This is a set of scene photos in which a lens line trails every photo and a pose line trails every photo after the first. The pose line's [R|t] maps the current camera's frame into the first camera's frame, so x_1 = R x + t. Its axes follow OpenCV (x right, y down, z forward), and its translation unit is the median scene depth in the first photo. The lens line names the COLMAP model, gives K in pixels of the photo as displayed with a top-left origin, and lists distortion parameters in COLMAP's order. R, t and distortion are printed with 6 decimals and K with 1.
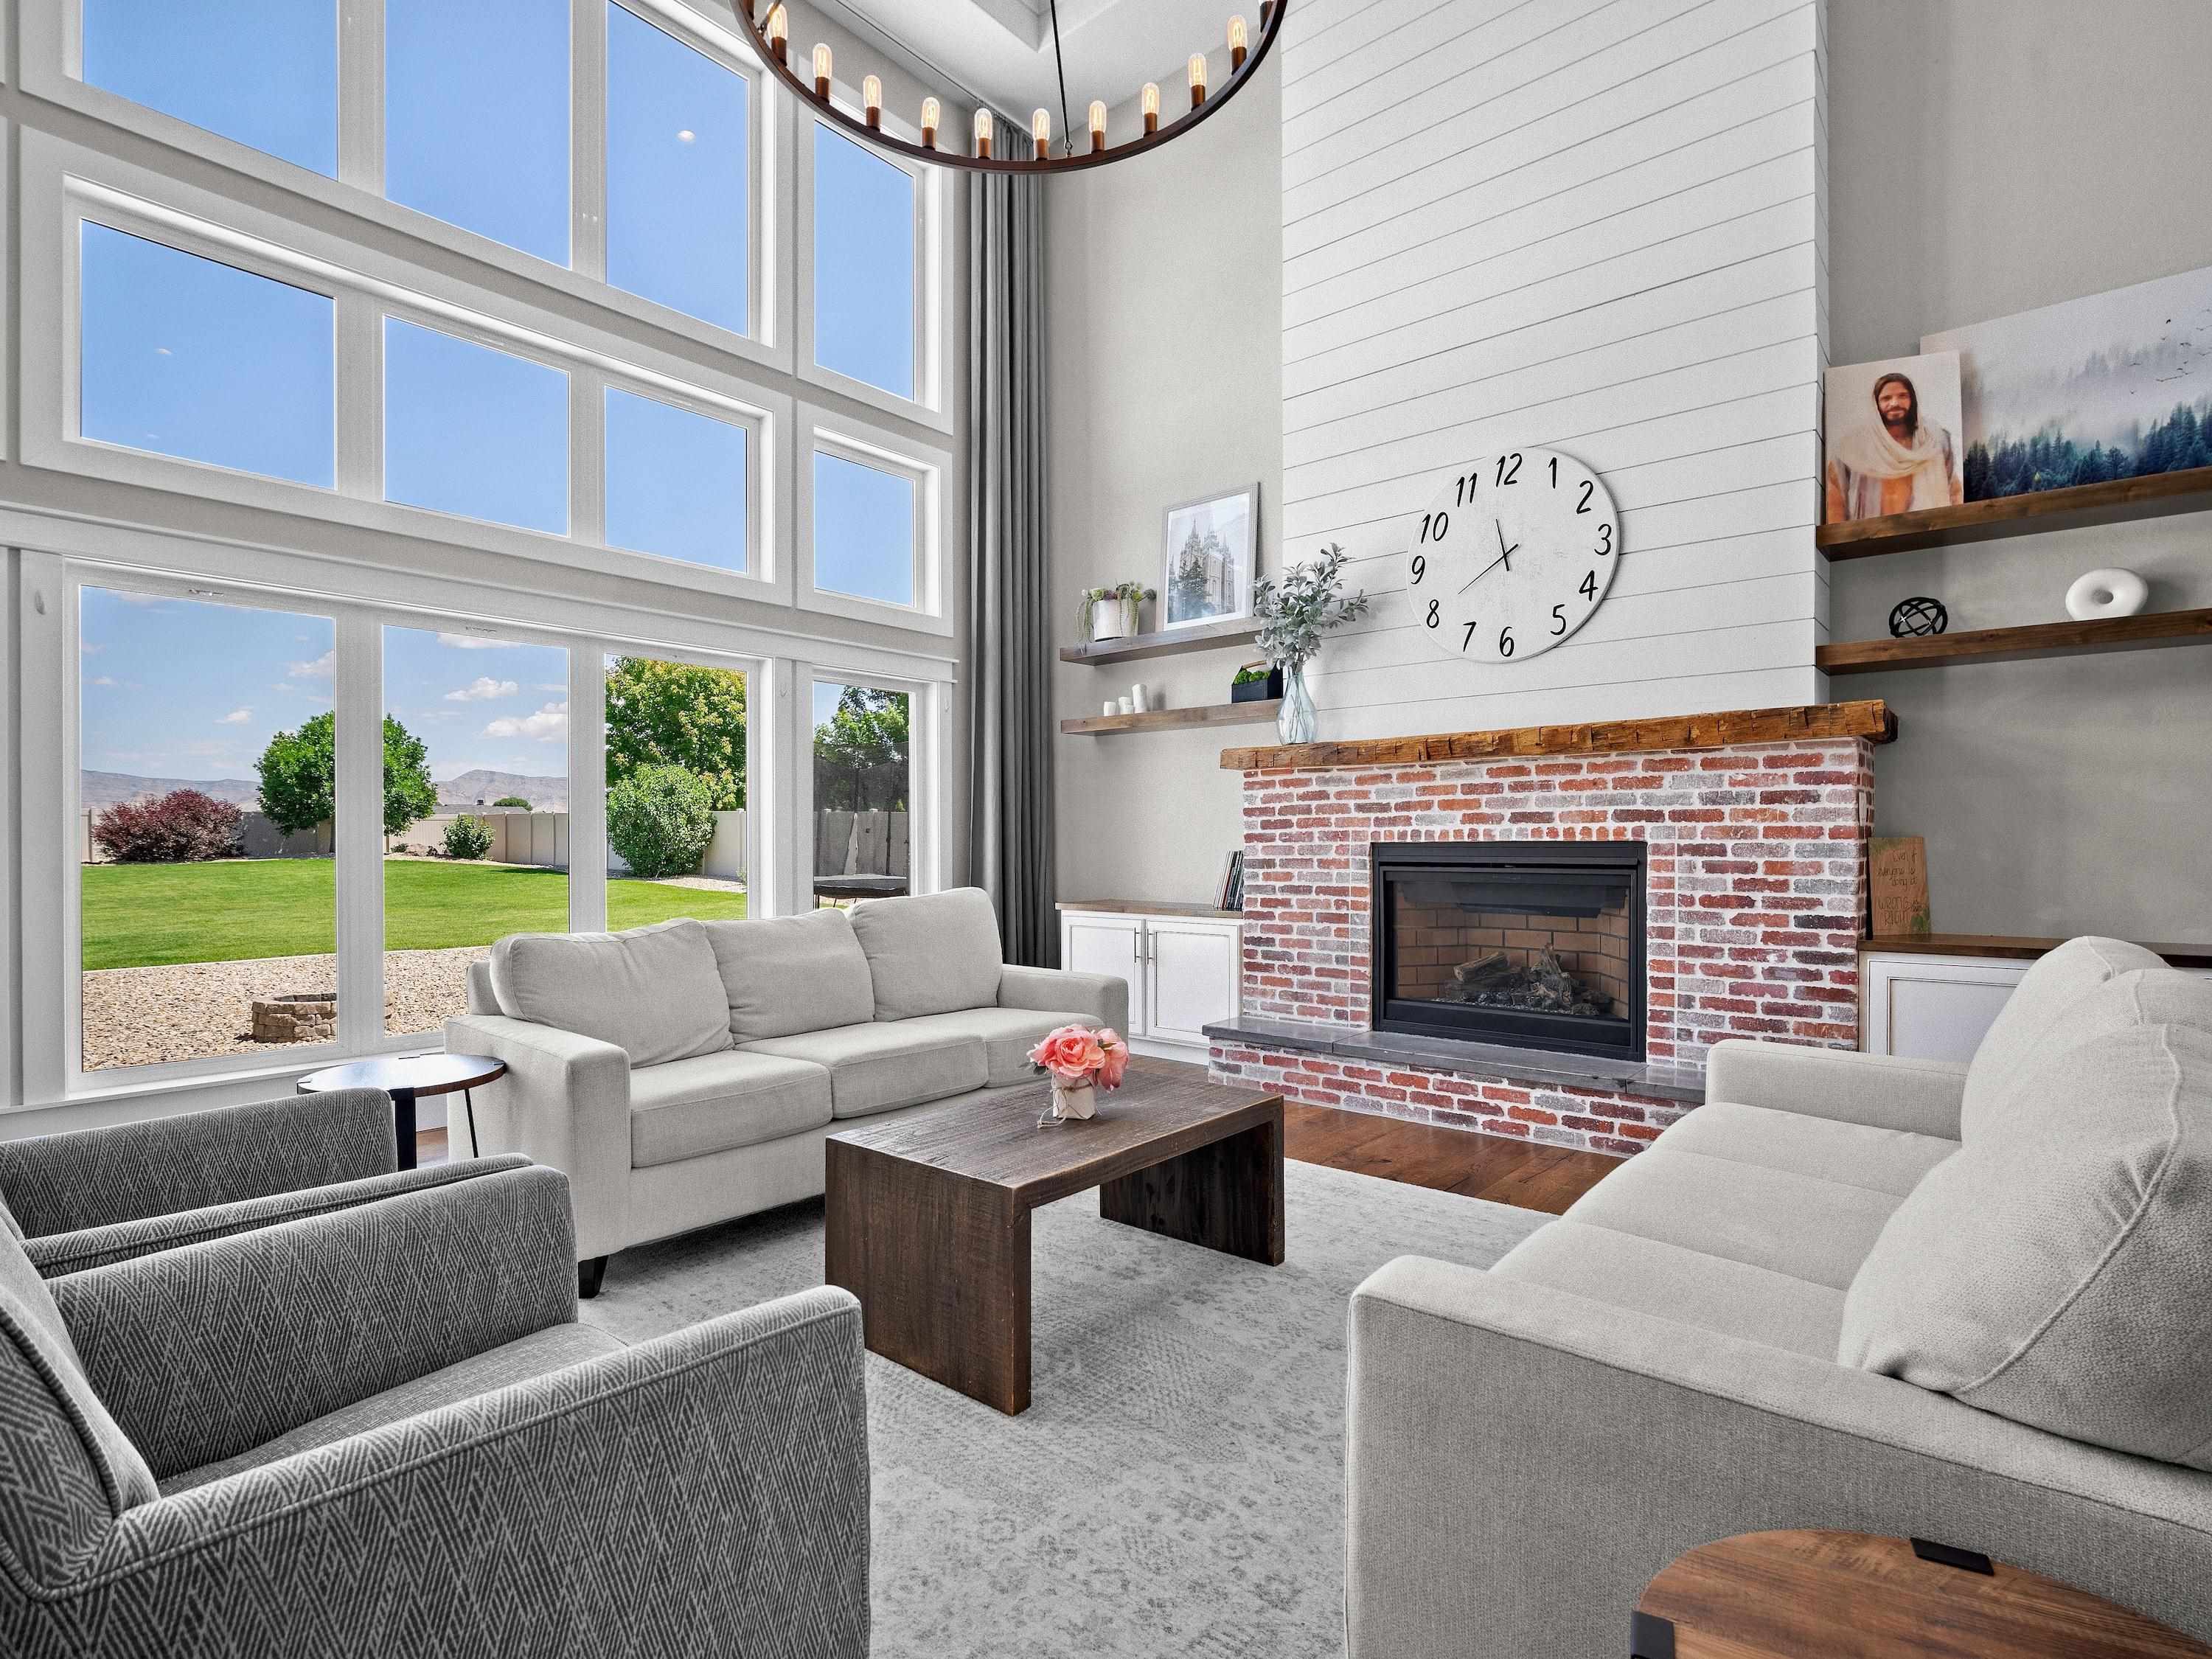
lens RADIAL K [[1108.1, 0, 1112.7], [0, 1108.1, 846.3], [0, 0, 1]] dist [-0.019691, 0.004553]
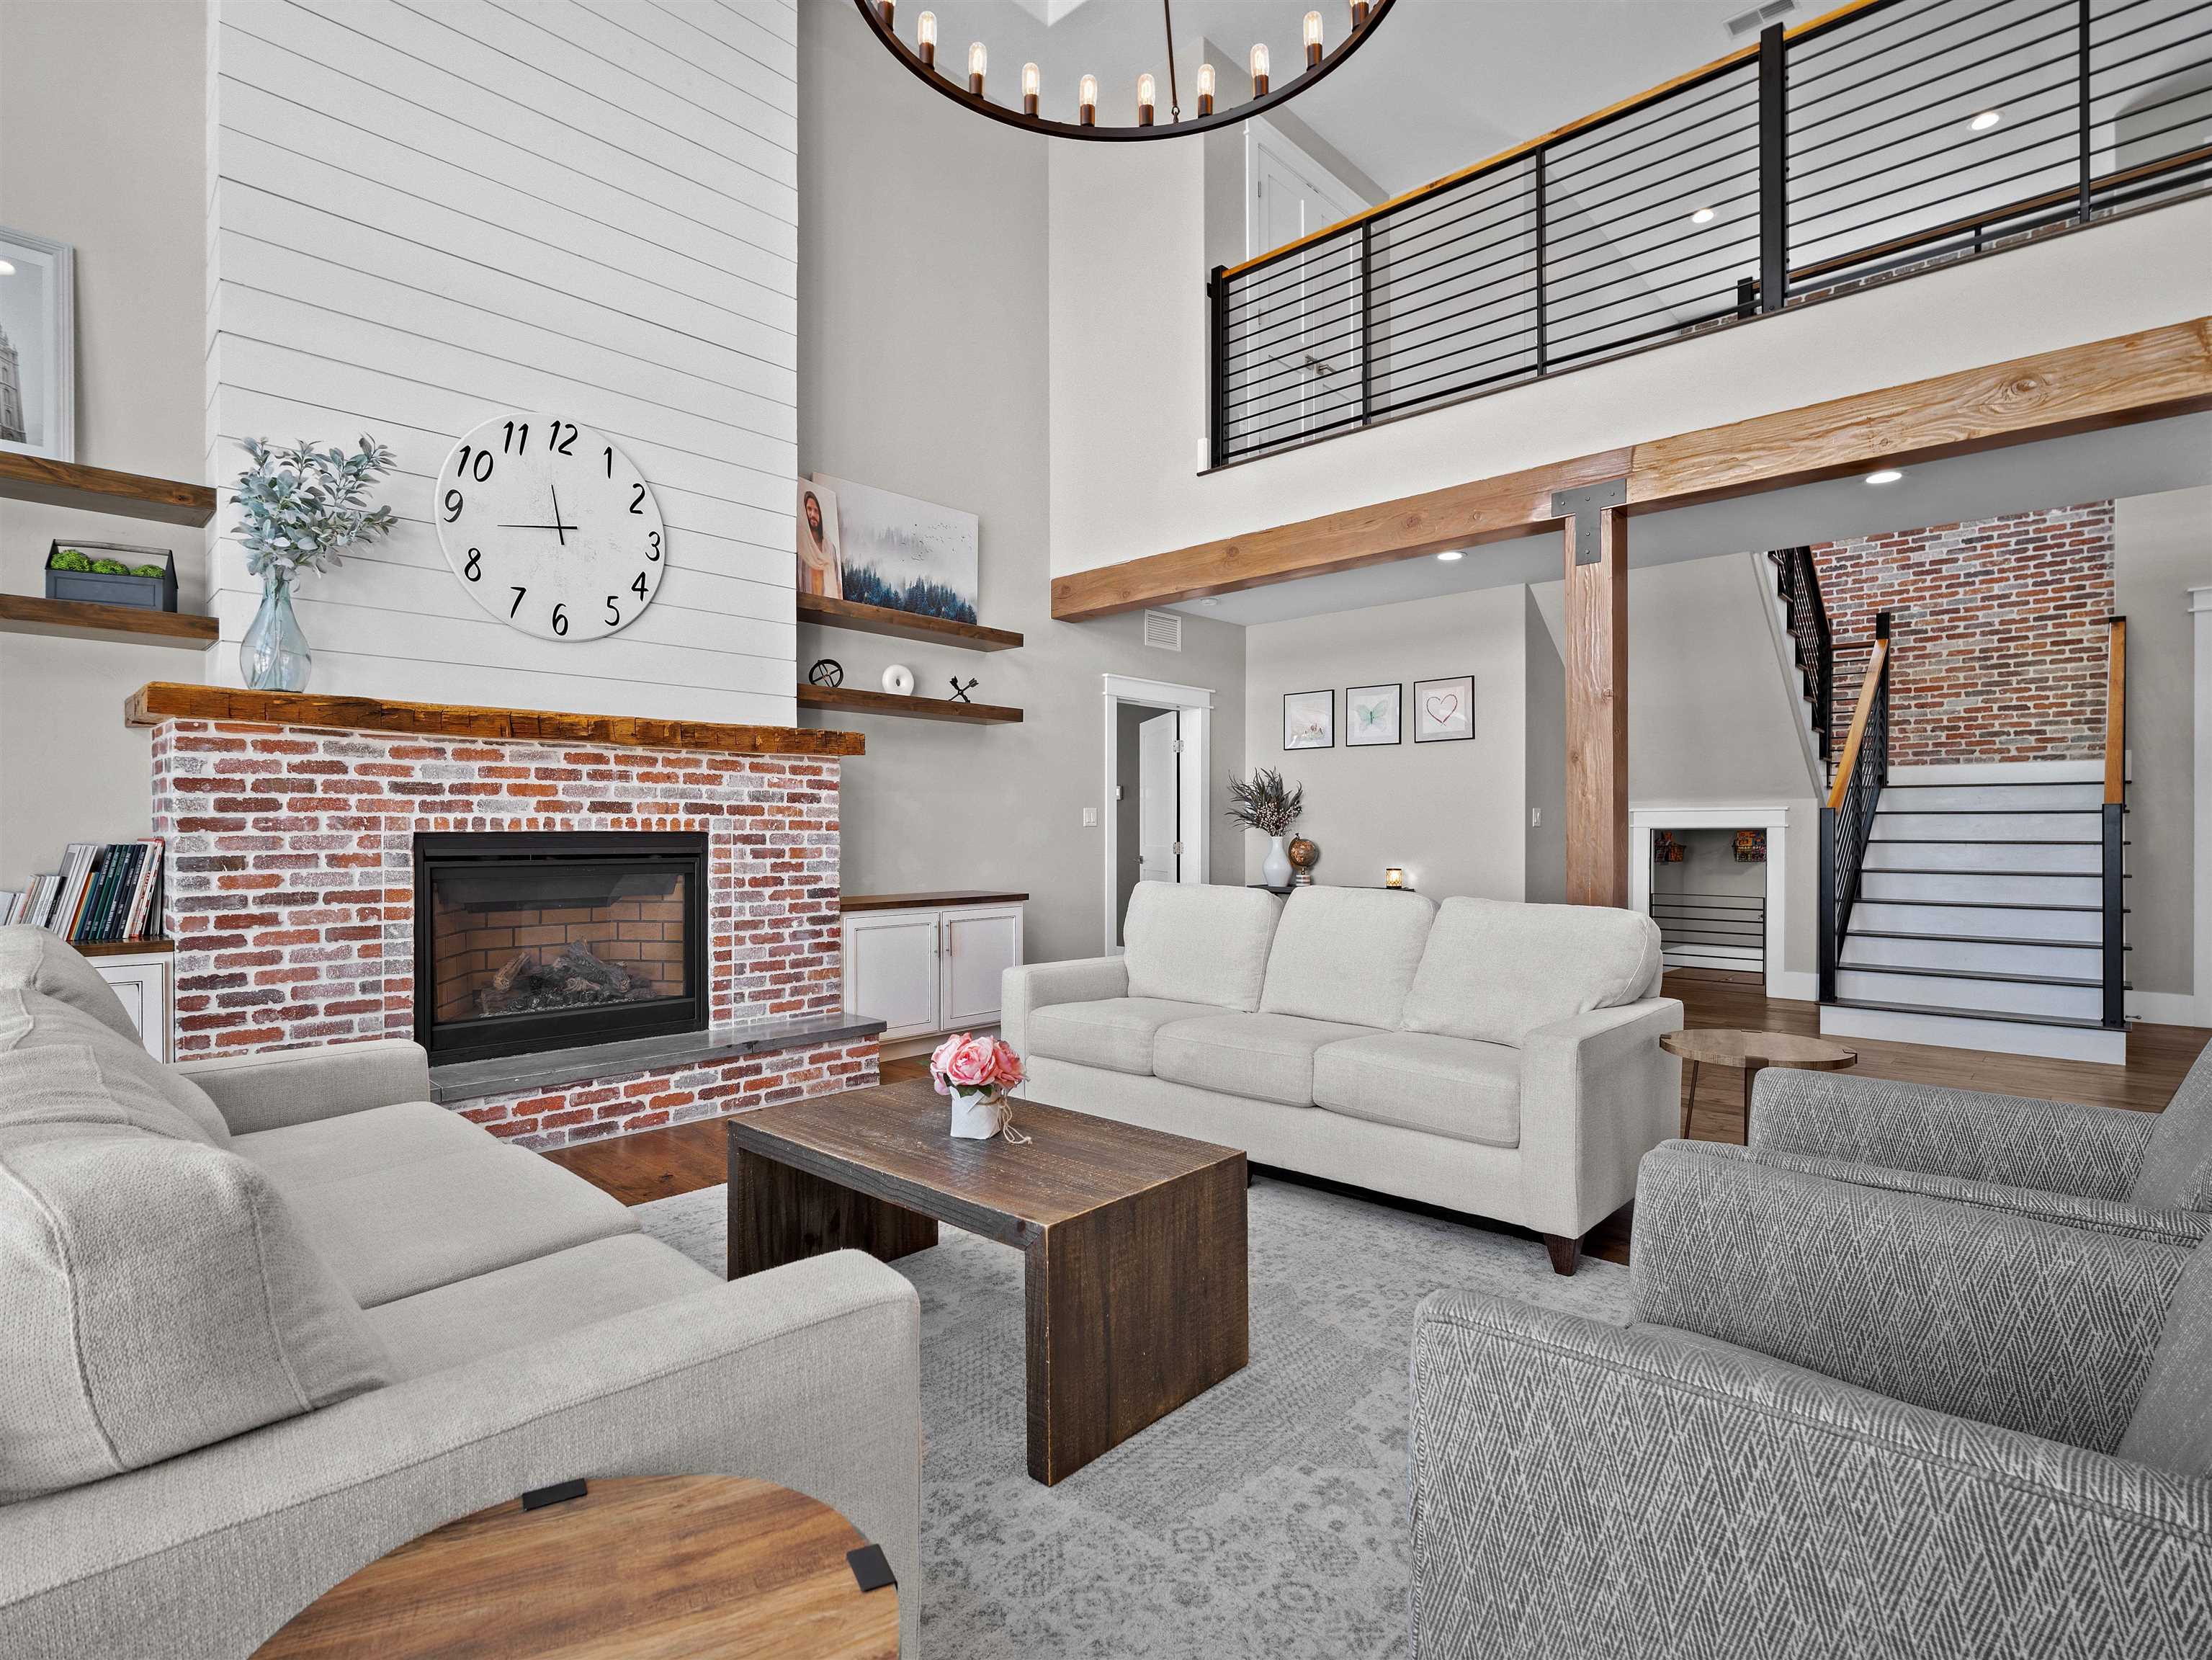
lens RADIAL K [[1108.2, 0, 1035.5], [0, 1108.2, 835.2], [0, 0, 1]] dist [-0.019691, 0.004553]
pose [[0.067549, 0.001293, 0.997715, -0.576179], [0.003639, 0.999992, -0.001543, 0.001692], [-0.997709, 0.003735, 0.067544, 0.554750]]
